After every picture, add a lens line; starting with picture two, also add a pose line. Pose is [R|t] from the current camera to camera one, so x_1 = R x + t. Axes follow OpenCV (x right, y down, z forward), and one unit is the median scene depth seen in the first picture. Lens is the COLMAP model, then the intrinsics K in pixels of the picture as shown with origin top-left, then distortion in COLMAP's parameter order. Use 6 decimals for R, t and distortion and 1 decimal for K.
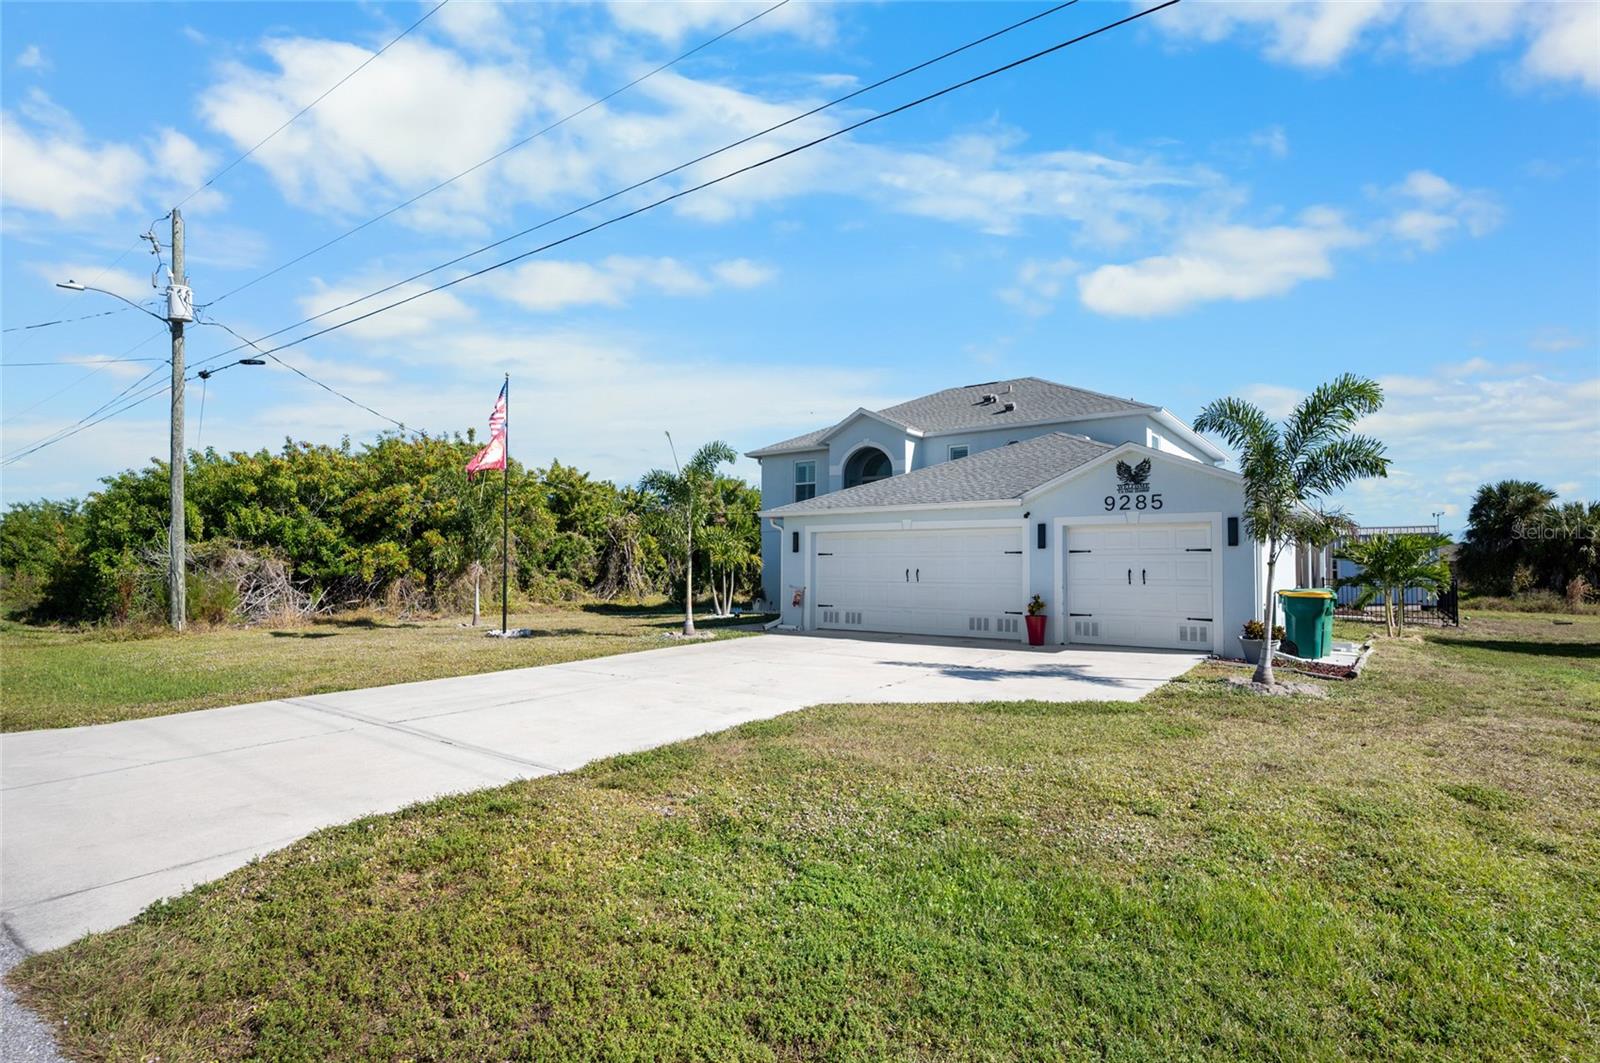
lens RADIAL K [[792.6, 0, 801.3], [0, 792.6, 564.5], [0, 0, 1]] dist [0.000843, 0.000302]
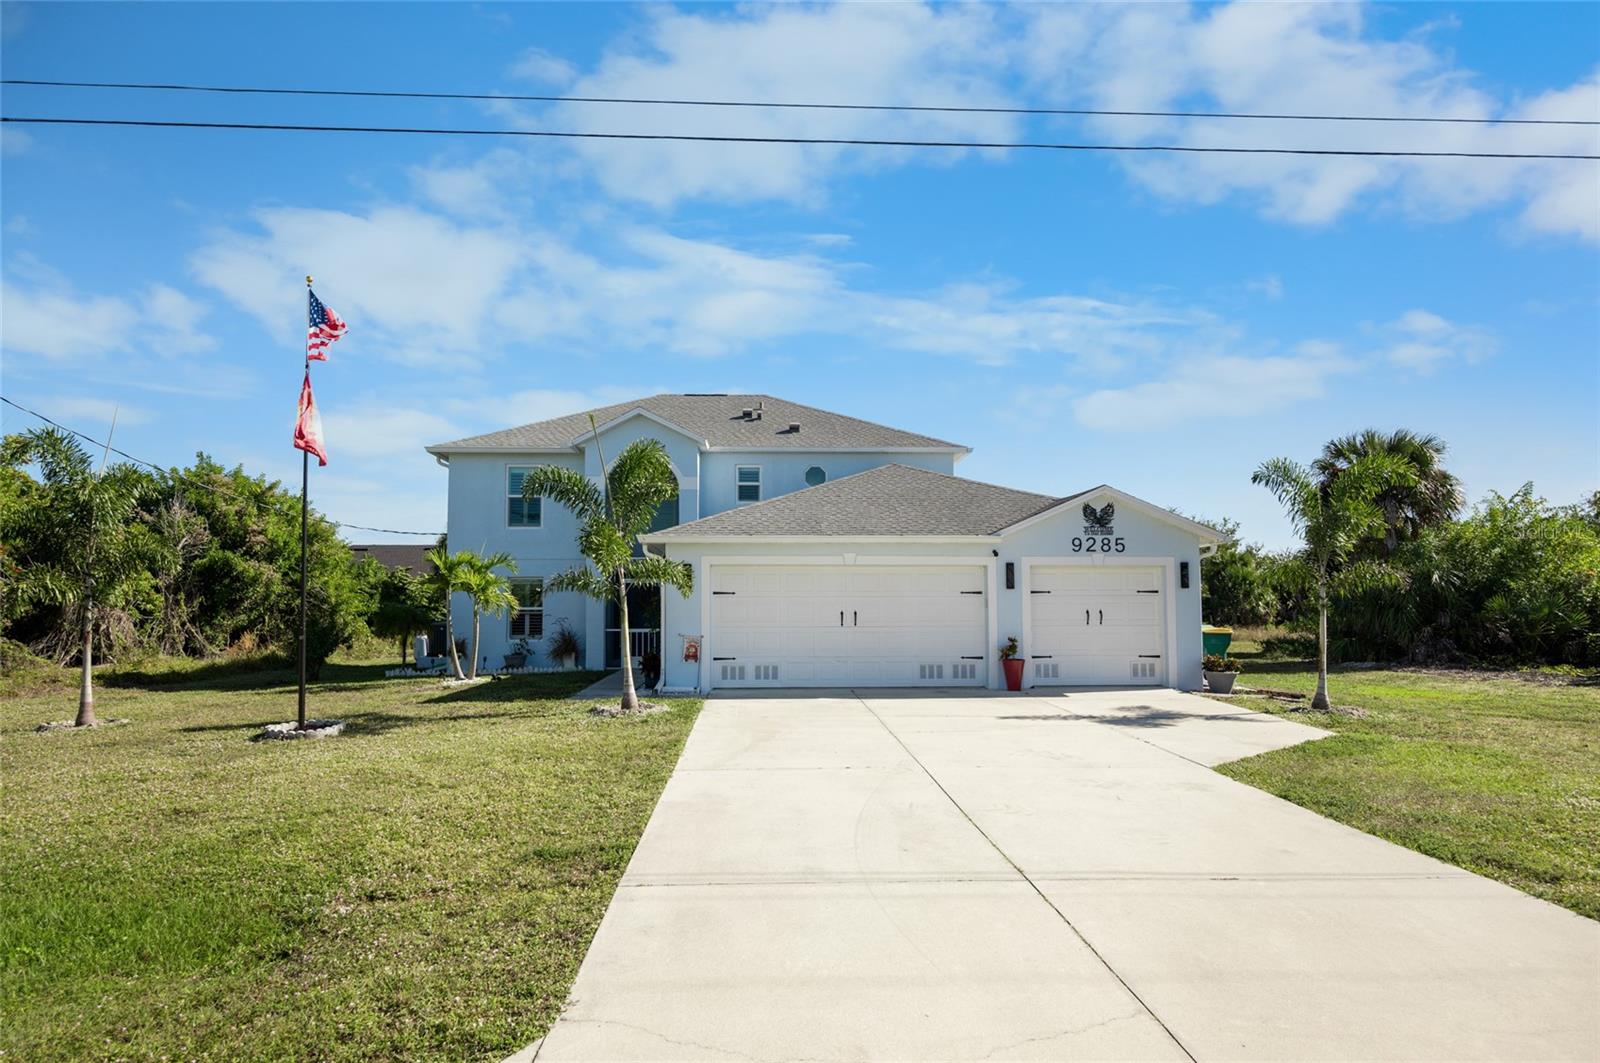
lens RADIAL K [[927.3, 0, 798.8], [0, 927.3, 577.5], [0, 0, 1]] dist [-0.006223, -0.001274]
pose [[0.783998, 0.013182, 0.620623, -0.589132], [0.002749, 0.999691, -0.024707, -0.006944], [-0.620757, 0.021077, 0.783720, 0.282851]]
